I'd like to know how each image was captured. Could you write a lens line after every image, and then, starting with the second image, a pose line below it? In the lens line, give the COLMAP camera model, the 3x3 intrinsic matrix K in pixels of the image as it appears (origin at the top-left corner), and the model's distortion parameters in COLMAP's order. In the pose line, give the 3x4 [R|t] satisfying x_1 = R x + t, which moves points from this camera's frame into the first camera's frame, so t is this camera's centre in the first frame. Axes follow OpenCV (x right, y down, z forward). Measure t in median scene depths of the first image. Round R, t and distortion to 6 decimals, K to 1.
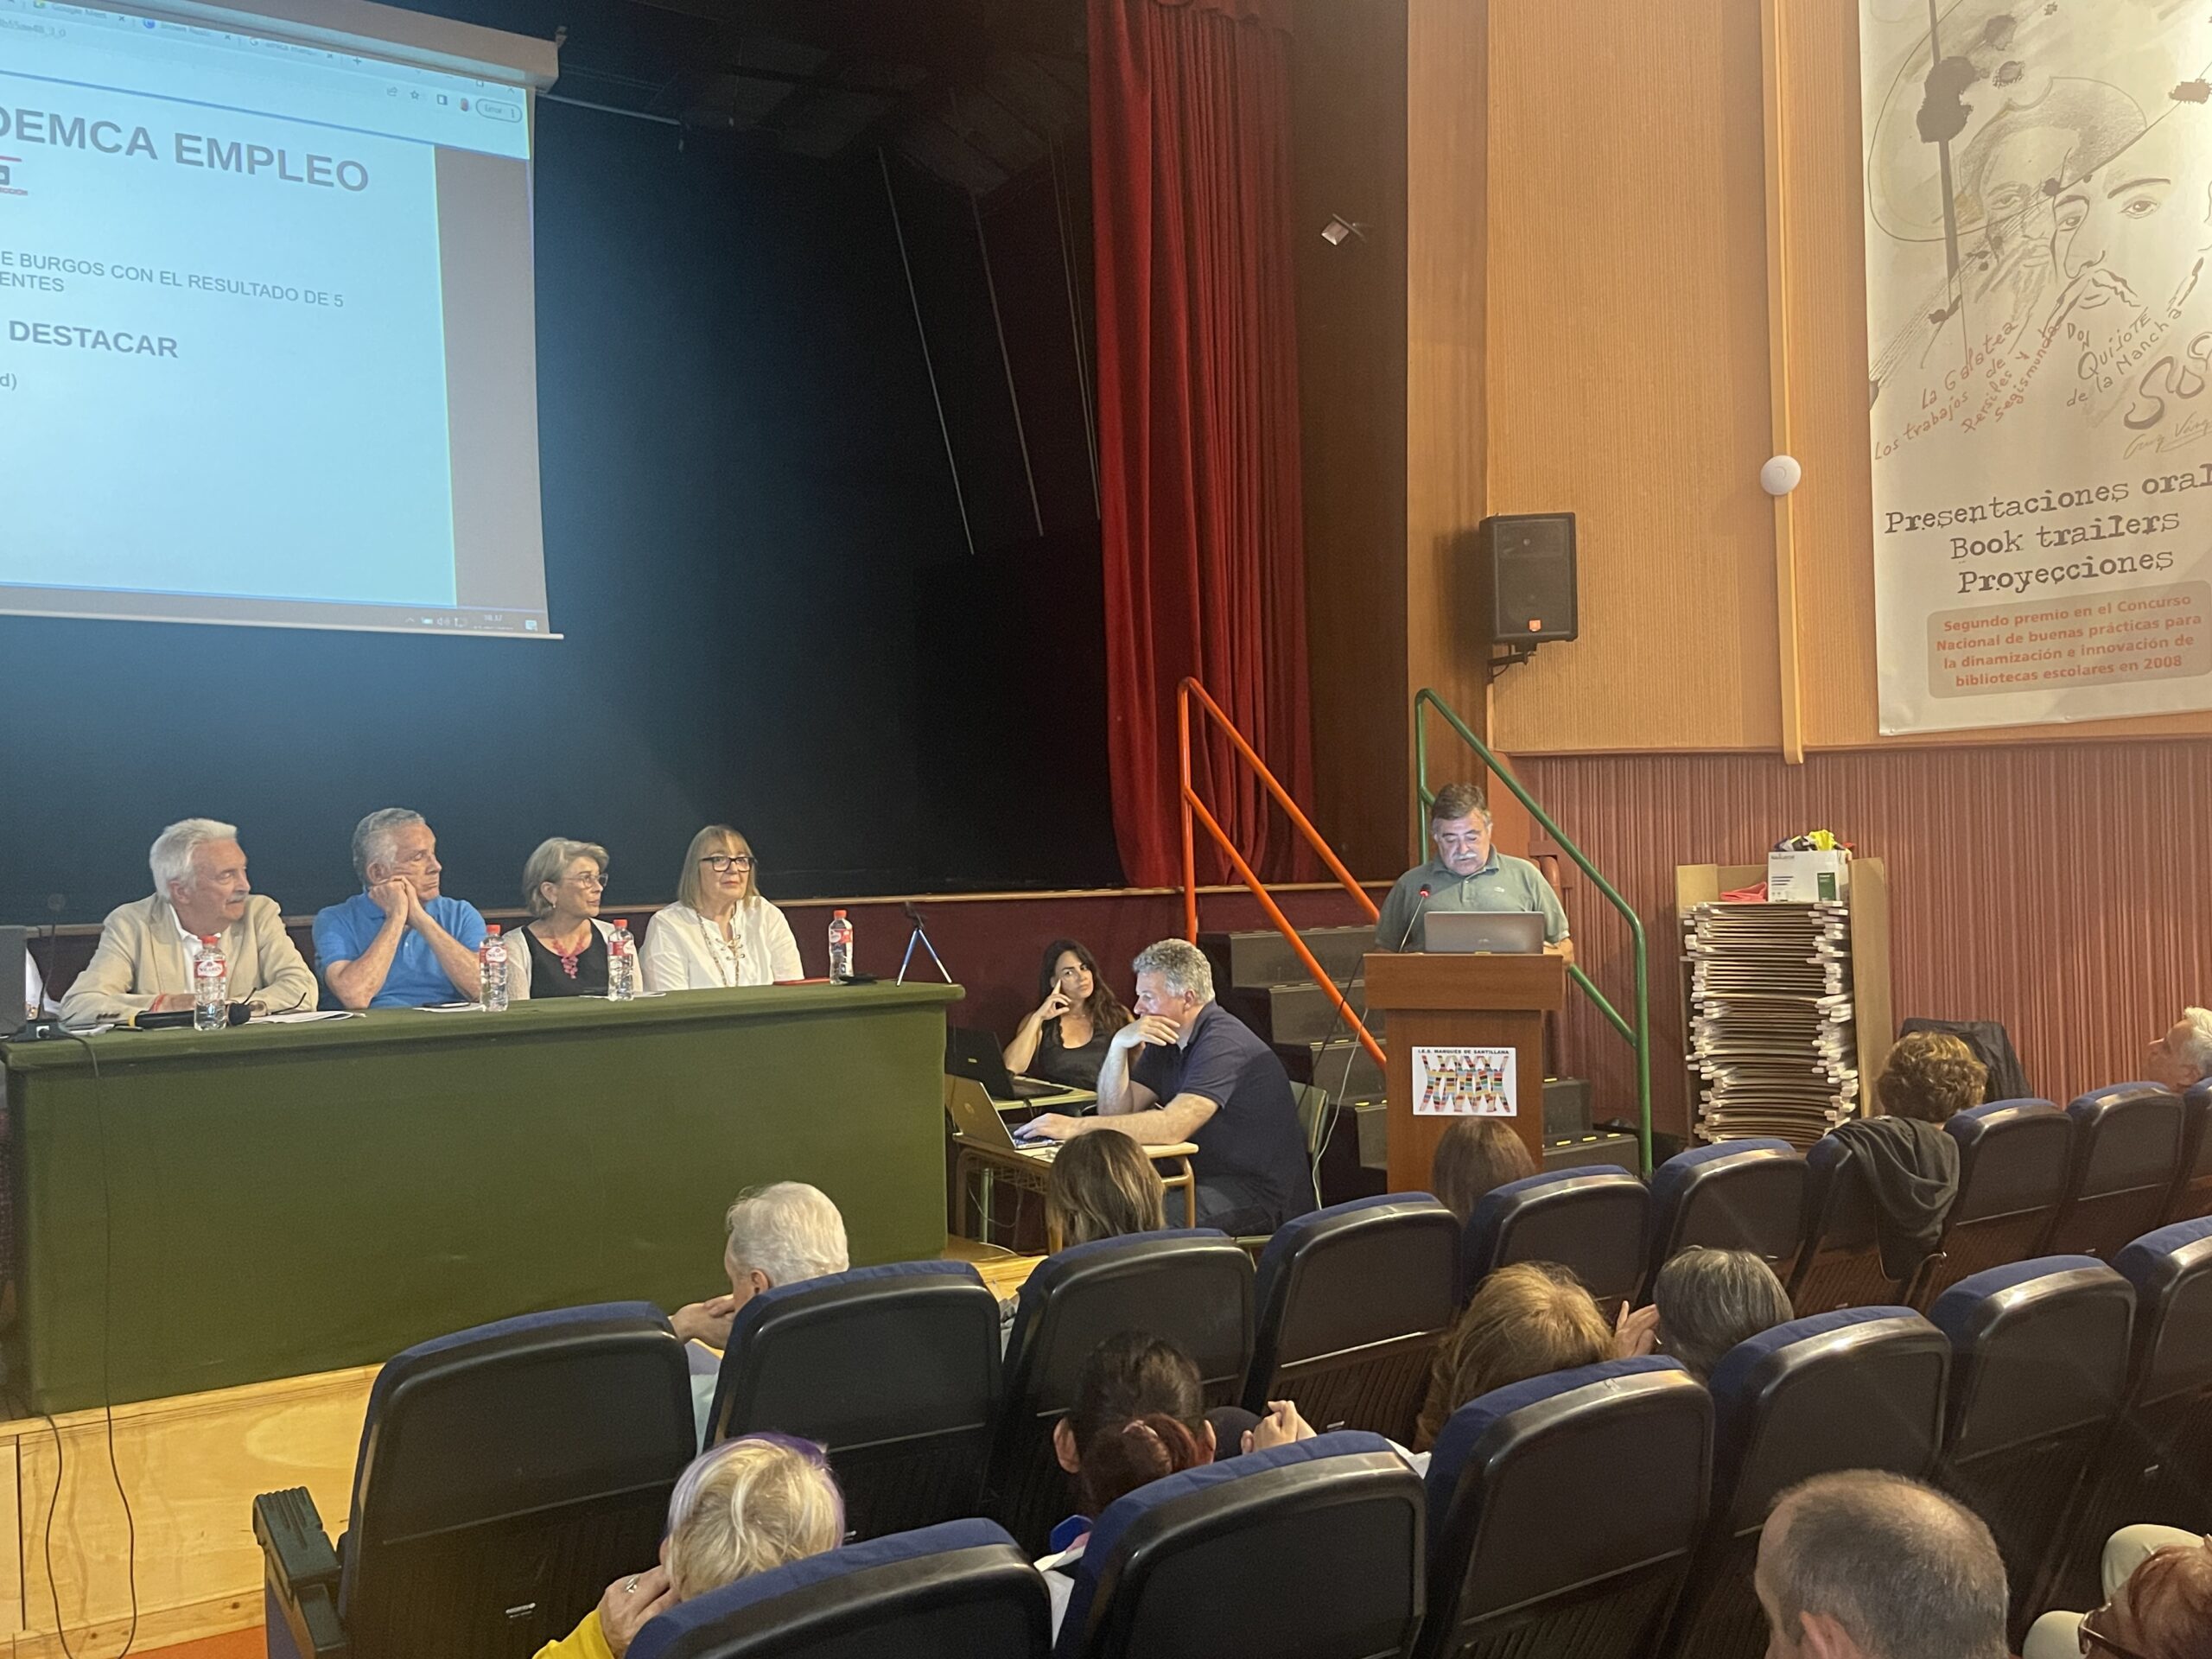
lens RADIAL K [[1878.9, 0, 1118.6], [0, 1878.9, 837.2], [0, 0, 1]] dist [0.051411, -0.059541]
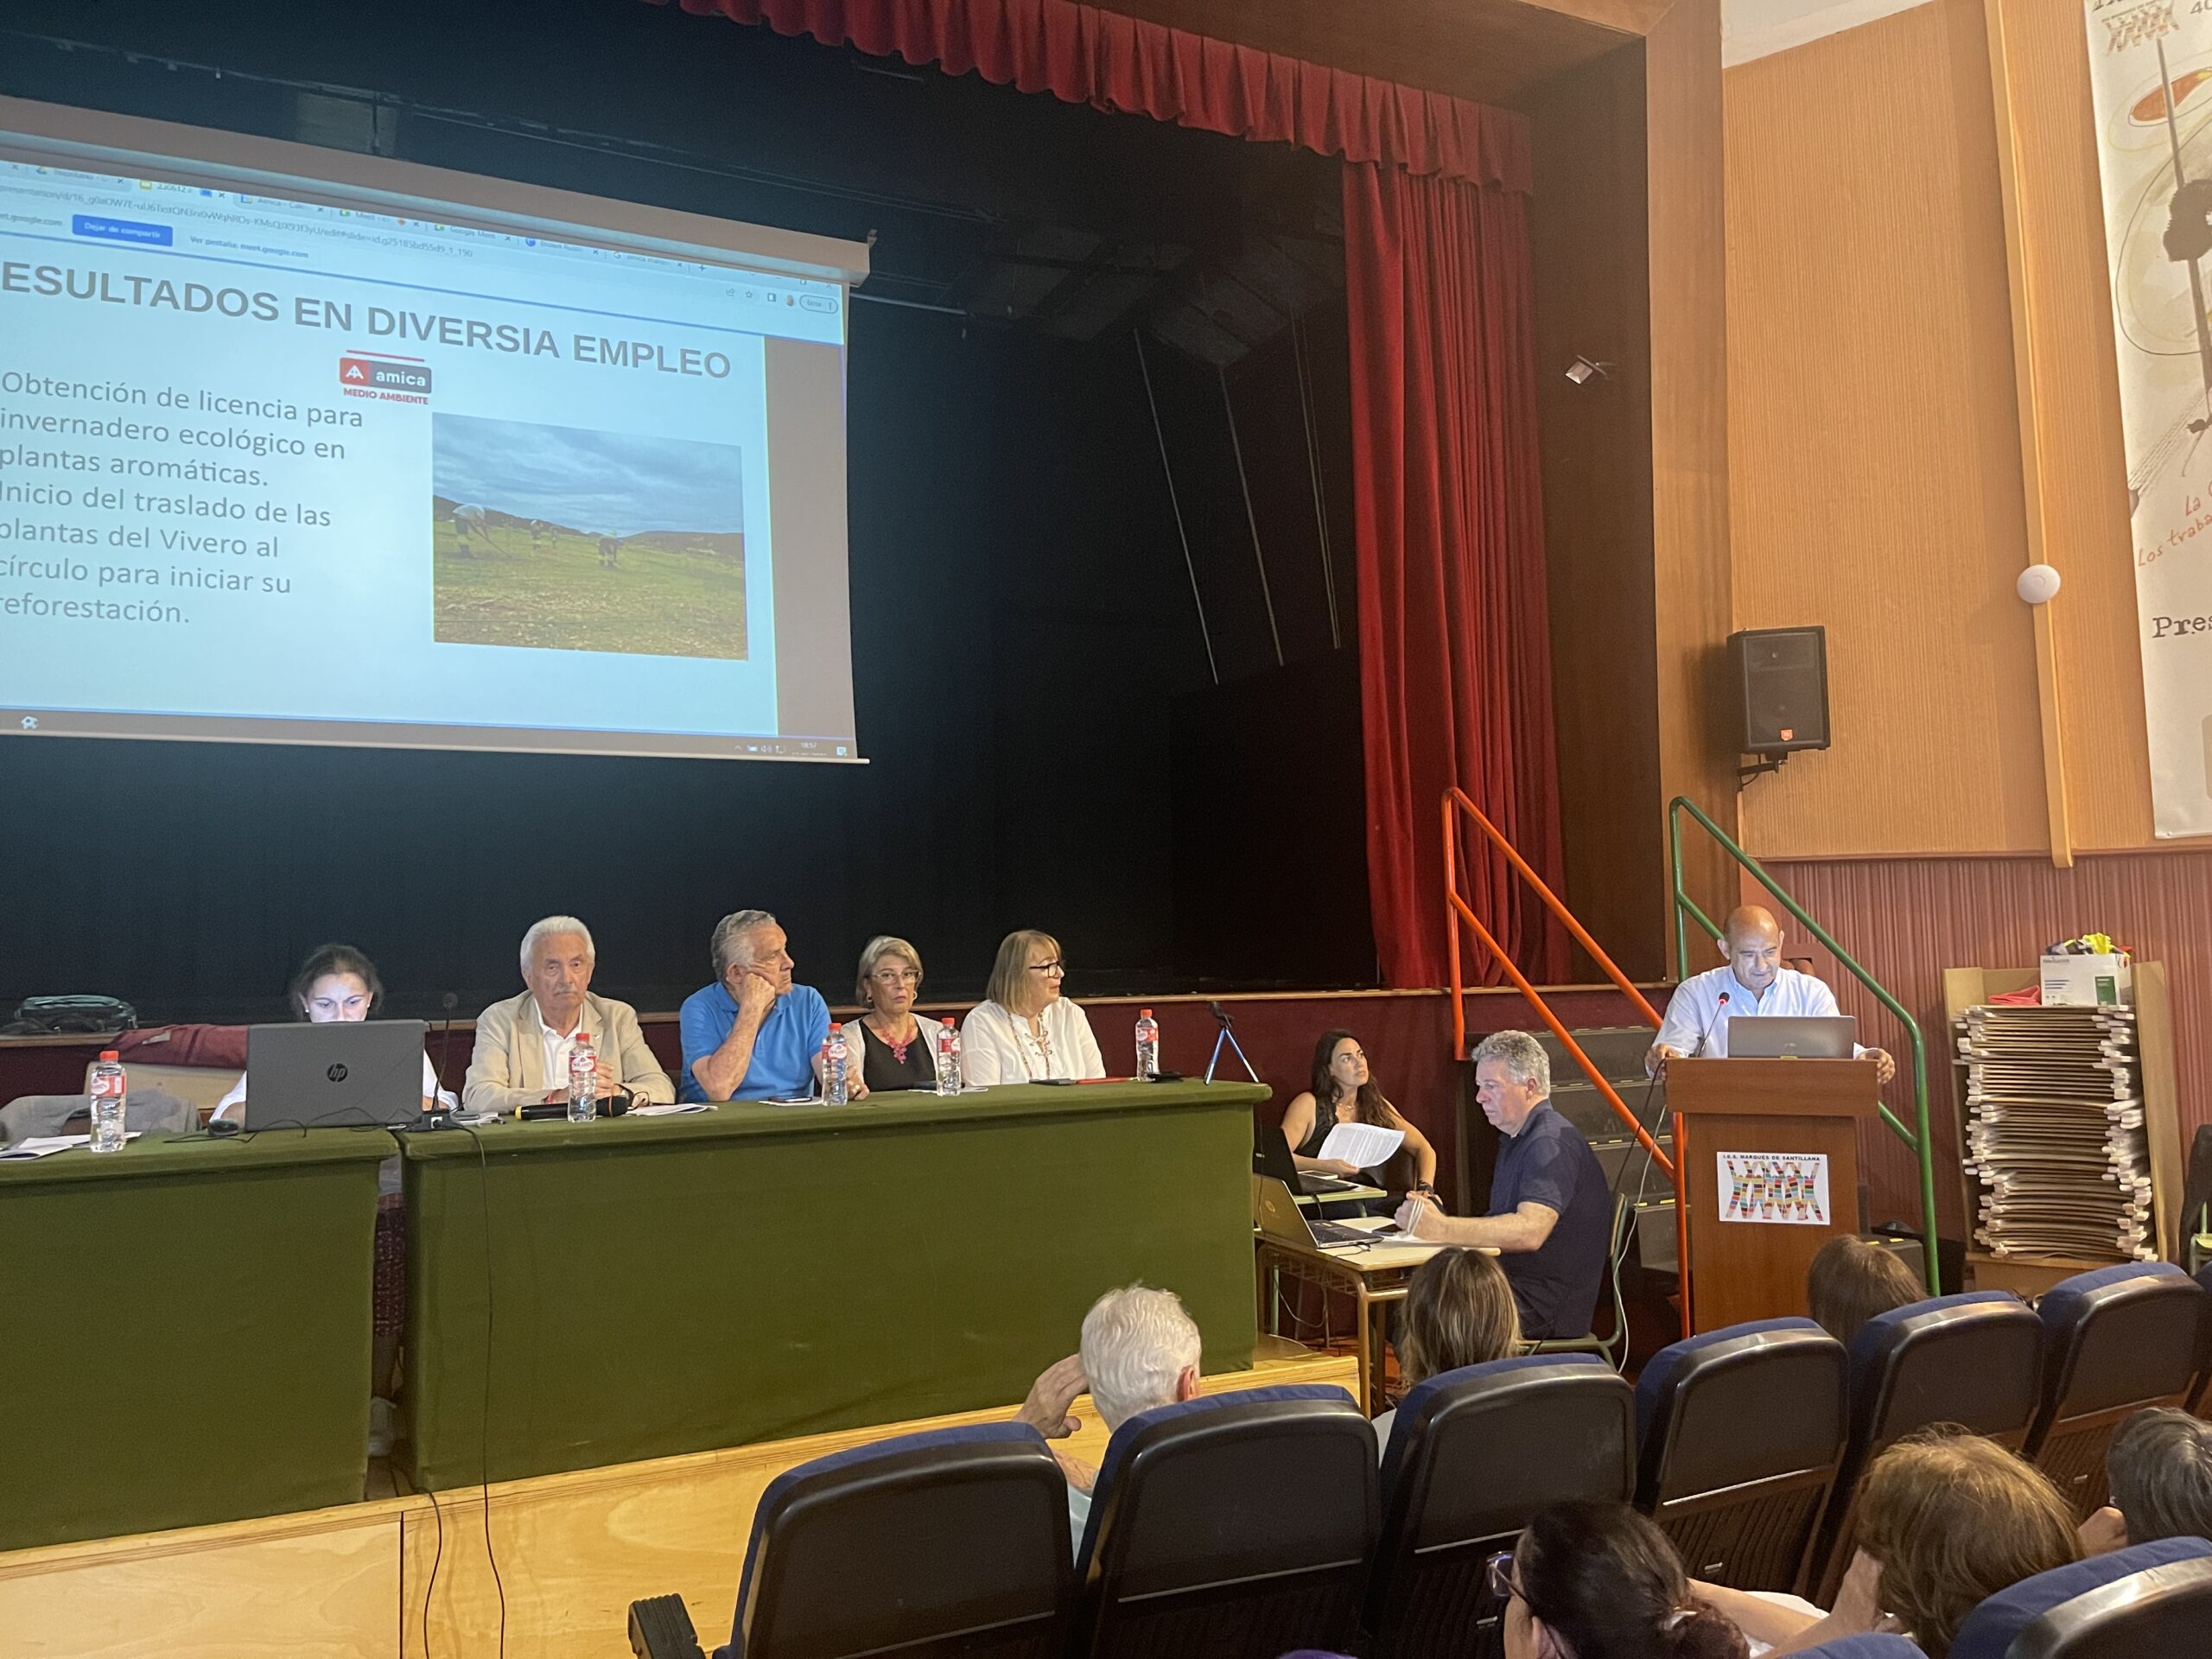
lens RADIAL K [[1669.7, 0, 1107.8], [0, 1669.7, 830.3], [0, 0, 1]] dist [0.053762, -0.064455]
pose [[0.991826, -0.009011, -0.127283, -0.034290], [0.000629, 0.997837, -0.065738, 0.000144], [0.127600, 0.065121, 0.989686, 0.048919]]
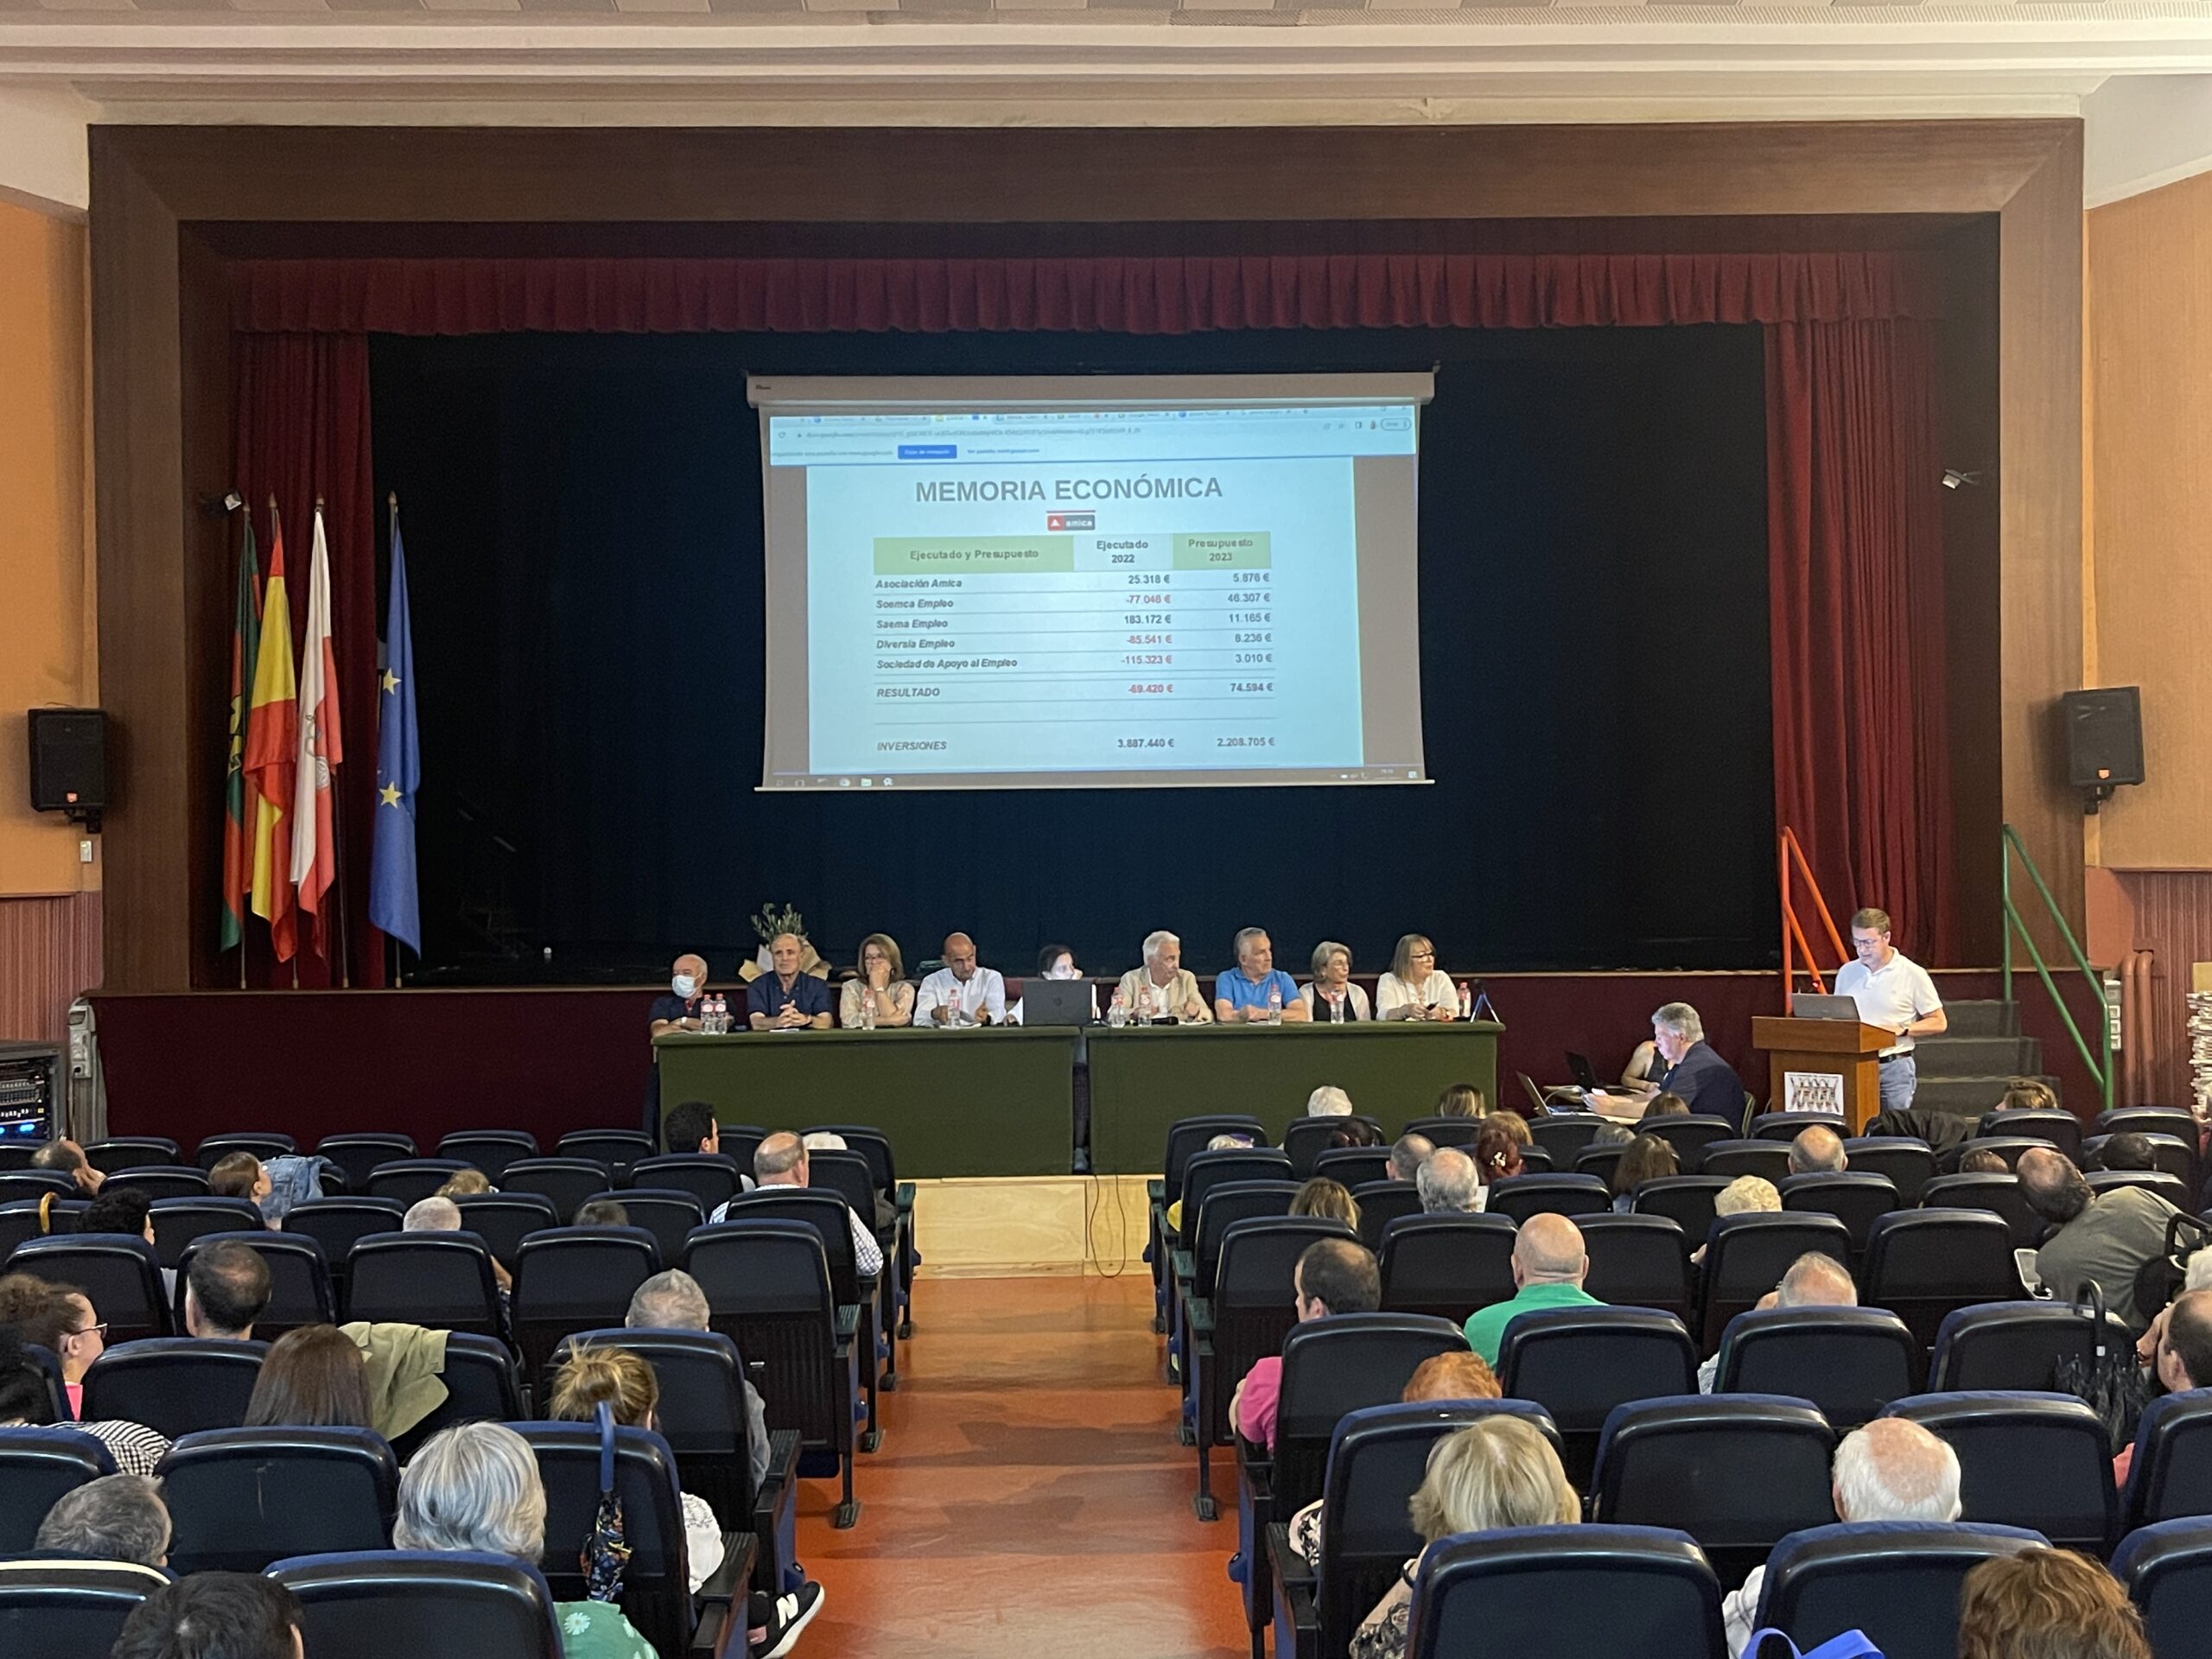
lens RADIAL K [[2316.9, 0, 1103.0], [0, 2316.9, 865.5], [0, 0, 1]] dist [0.029134, 0.000000]
pose [[0.851547, 0.003234, -0.524269, 0.520737], [-0.002855, 0.999995, 0.001530, -0.055010], [0.524271, 0.000194, 0.851551, -0.796845]]
